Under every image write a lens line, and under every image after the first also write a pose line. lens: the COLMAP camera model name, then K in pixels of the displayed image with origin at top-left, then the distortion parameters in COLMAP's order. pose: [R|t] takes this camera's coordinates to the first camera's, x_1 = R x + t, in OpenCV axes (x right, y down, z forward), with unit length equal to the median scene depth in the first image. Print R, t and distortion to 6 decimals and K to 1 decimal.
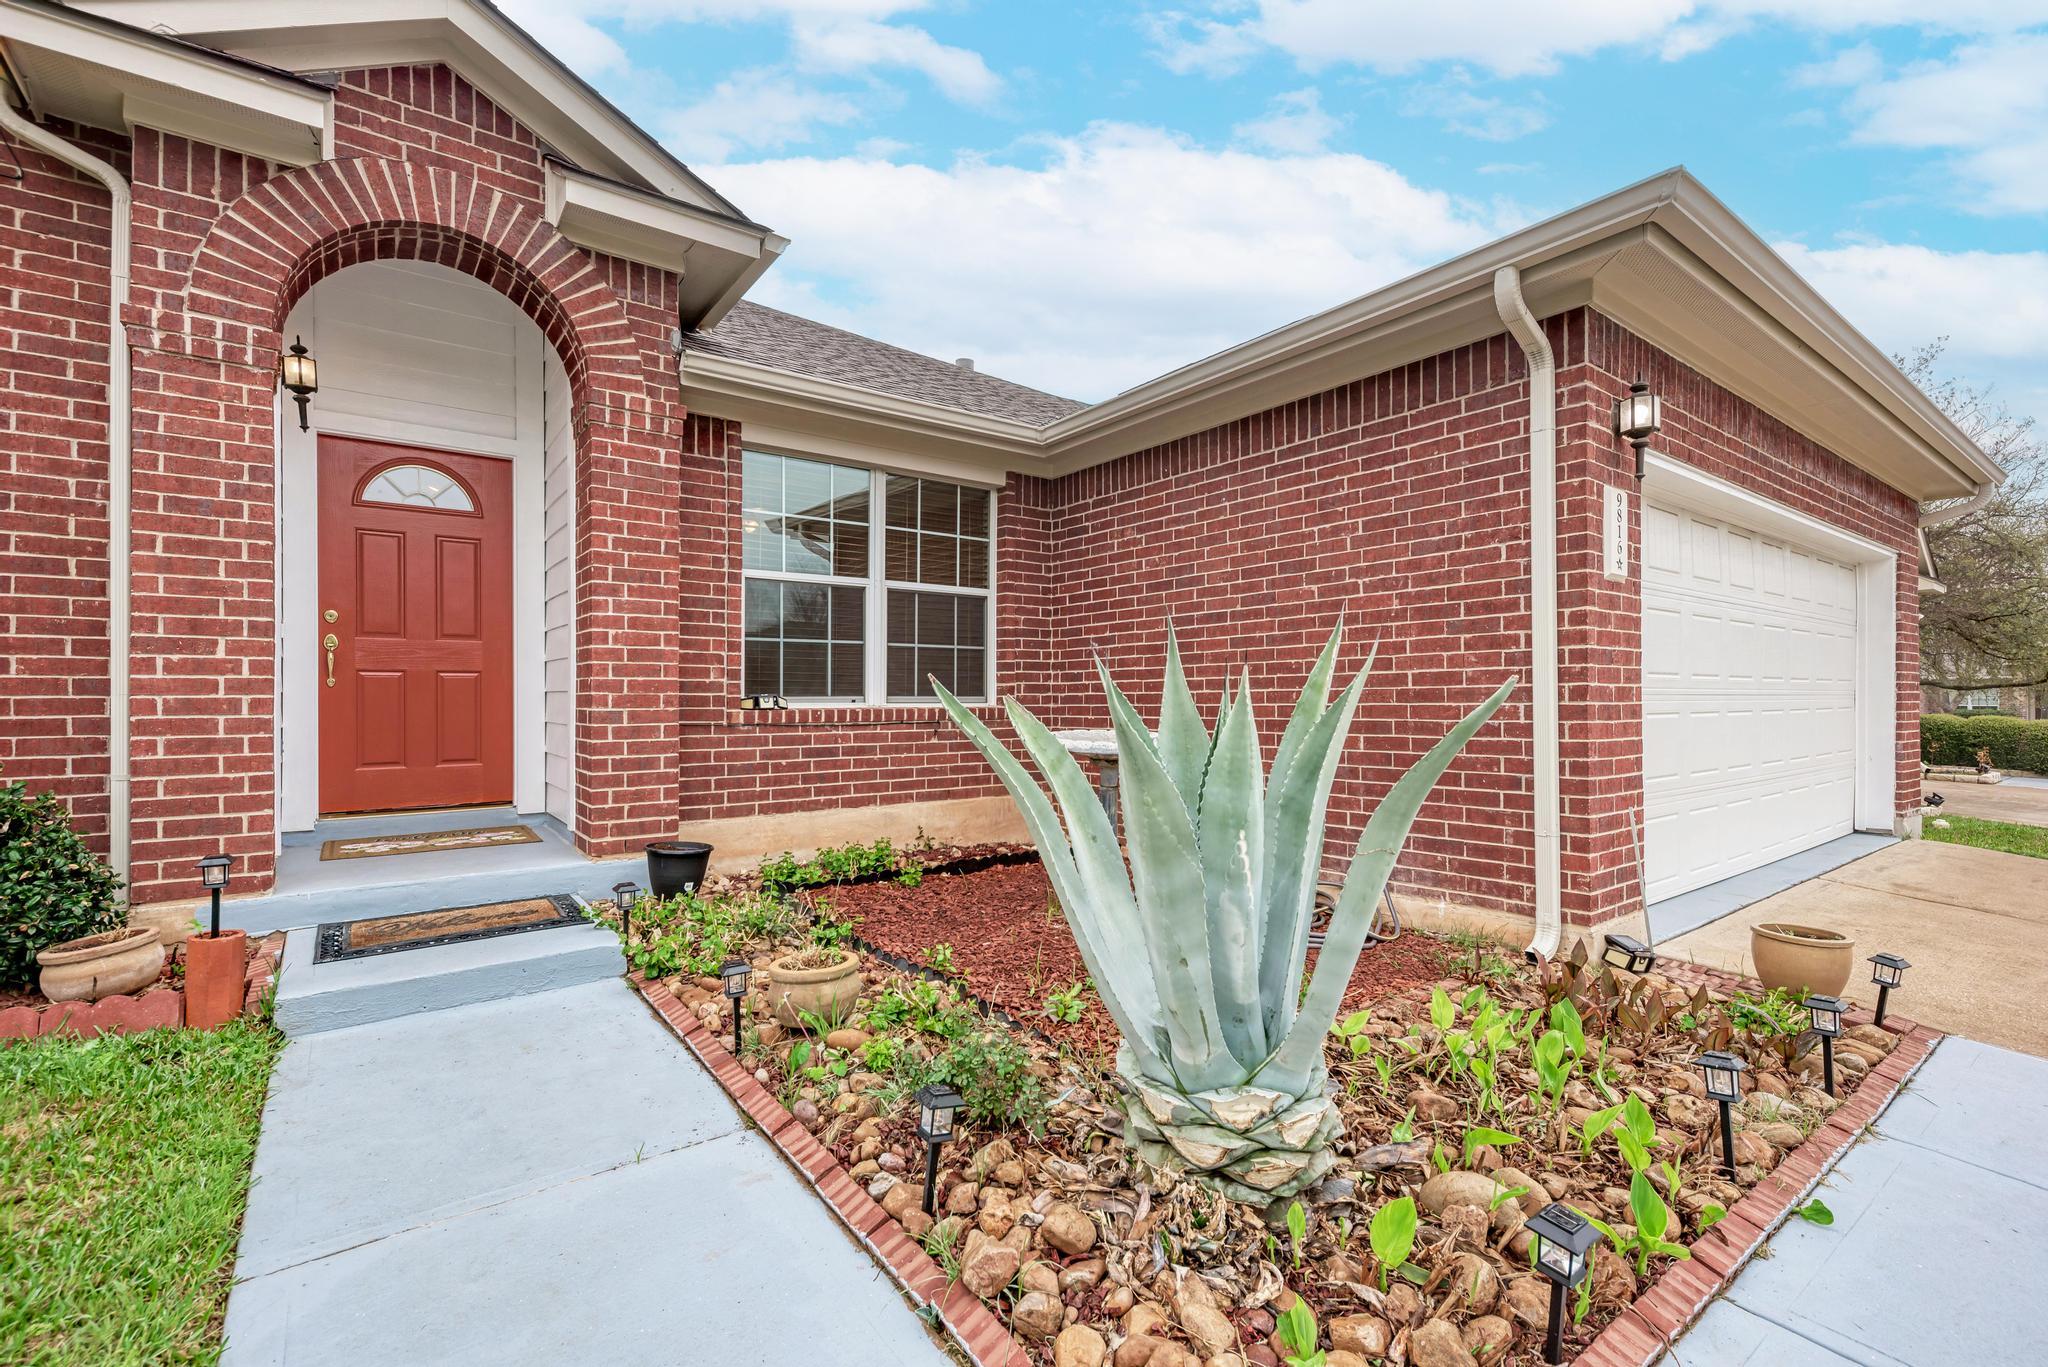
lens RADIAL K [[897.3, 0, 1031.0], [0, 897.3, 692.8], [0, 0, 1]] dist [0.005396, 0.000350]
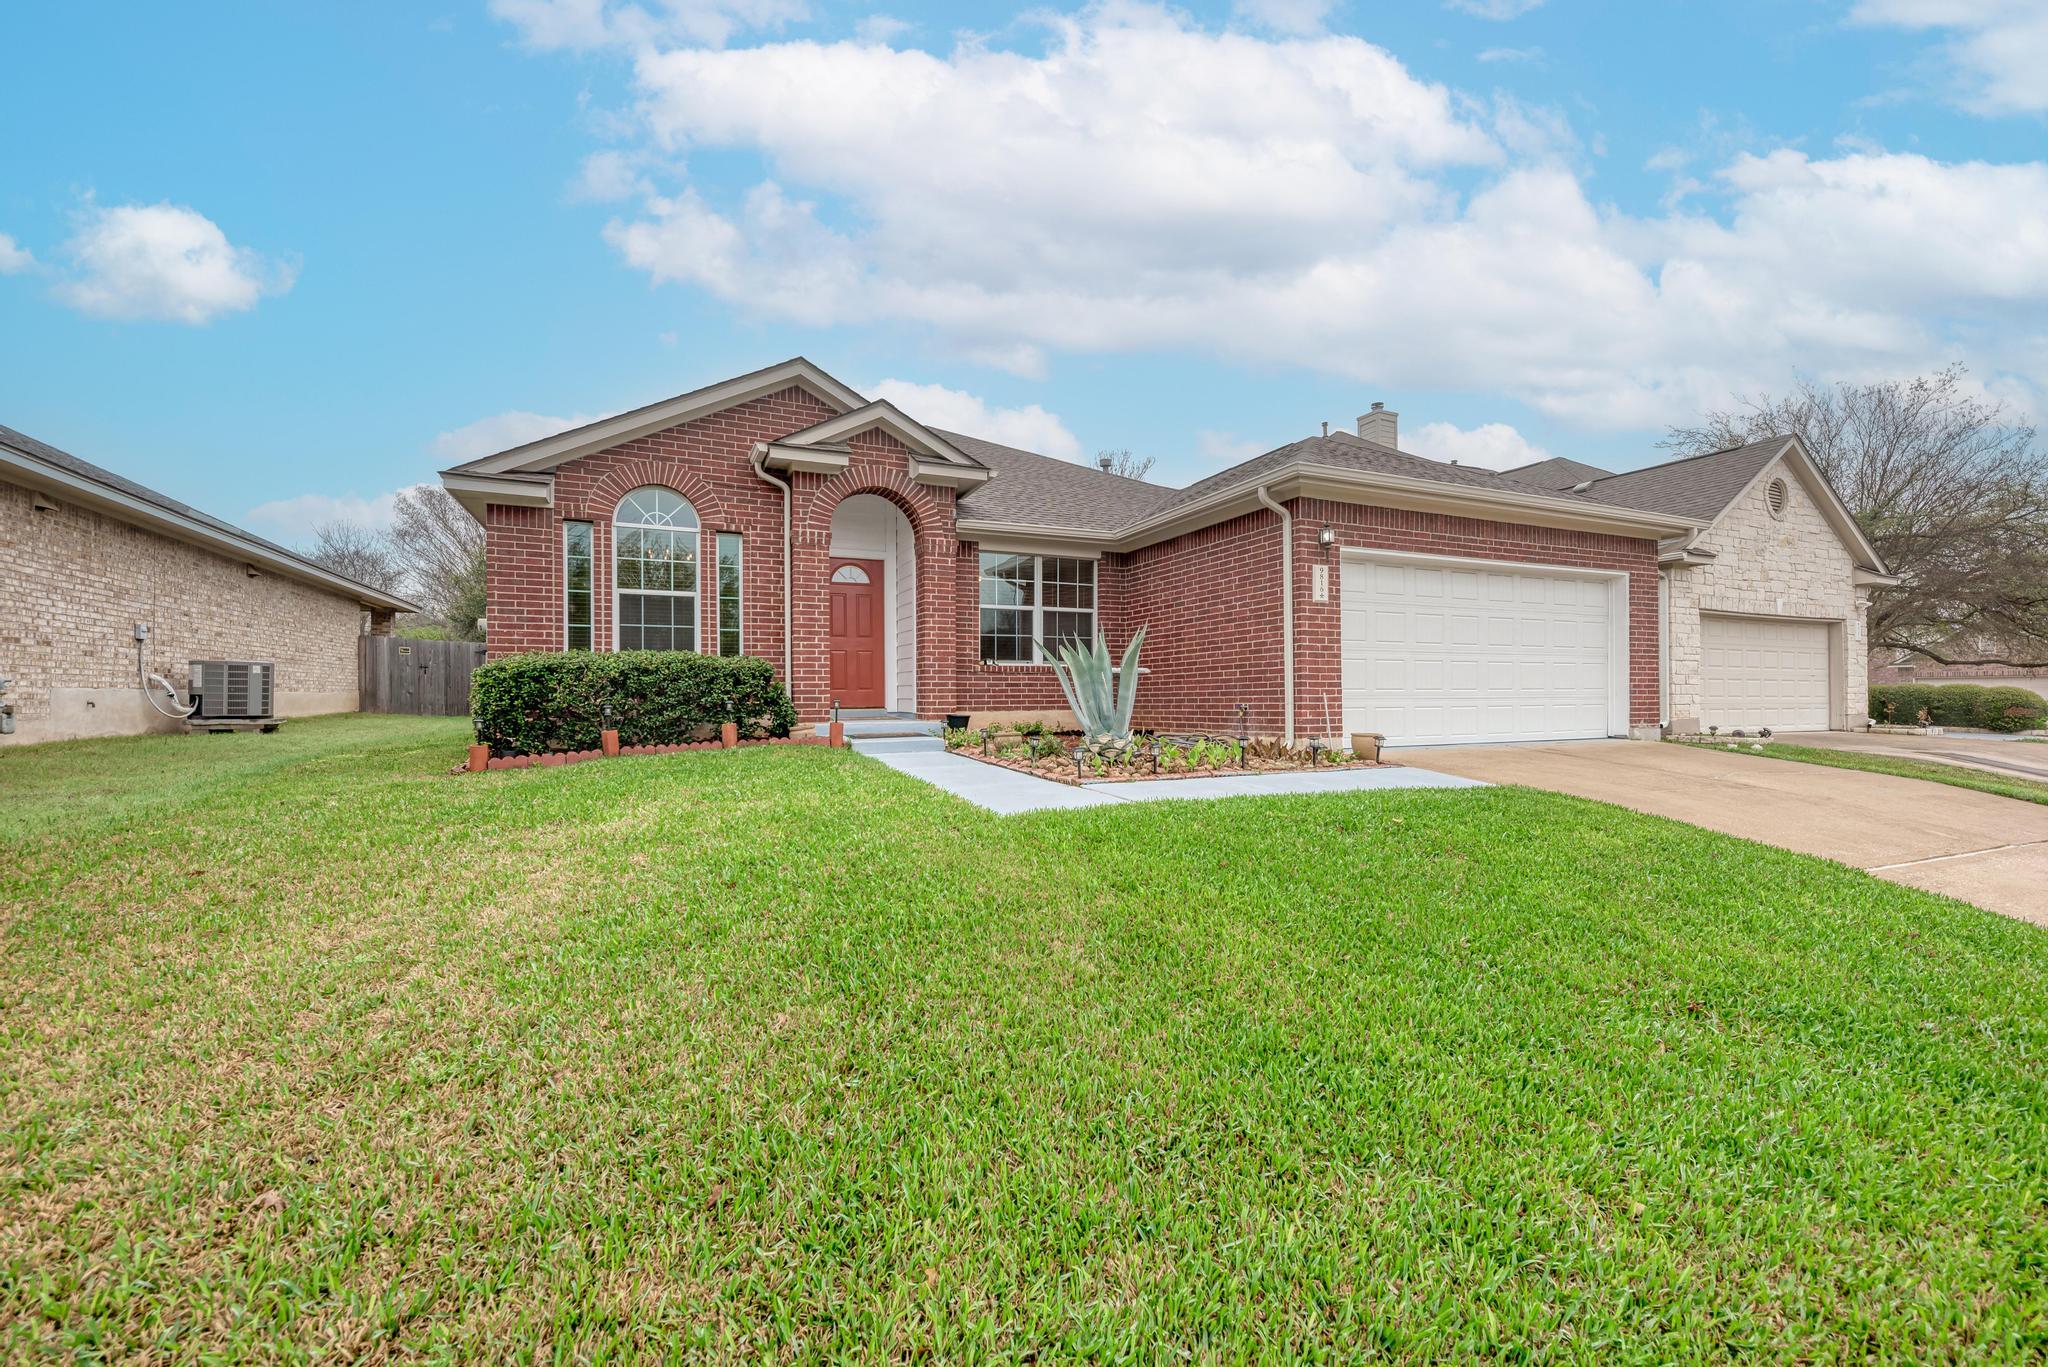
lens RADIAL K [[828.5, 0, 1022.9], [0, 828.5, 691.8], [0, 0, 1]] dist [-0.002033, -0.000115]
pose [[0.972599, -0.004551, -0.232443, 0.290625], [0.004114, 0.999989, -0.002367, 0.094897], [0.232452, 0.001346, 0.972607, -1.078588]]
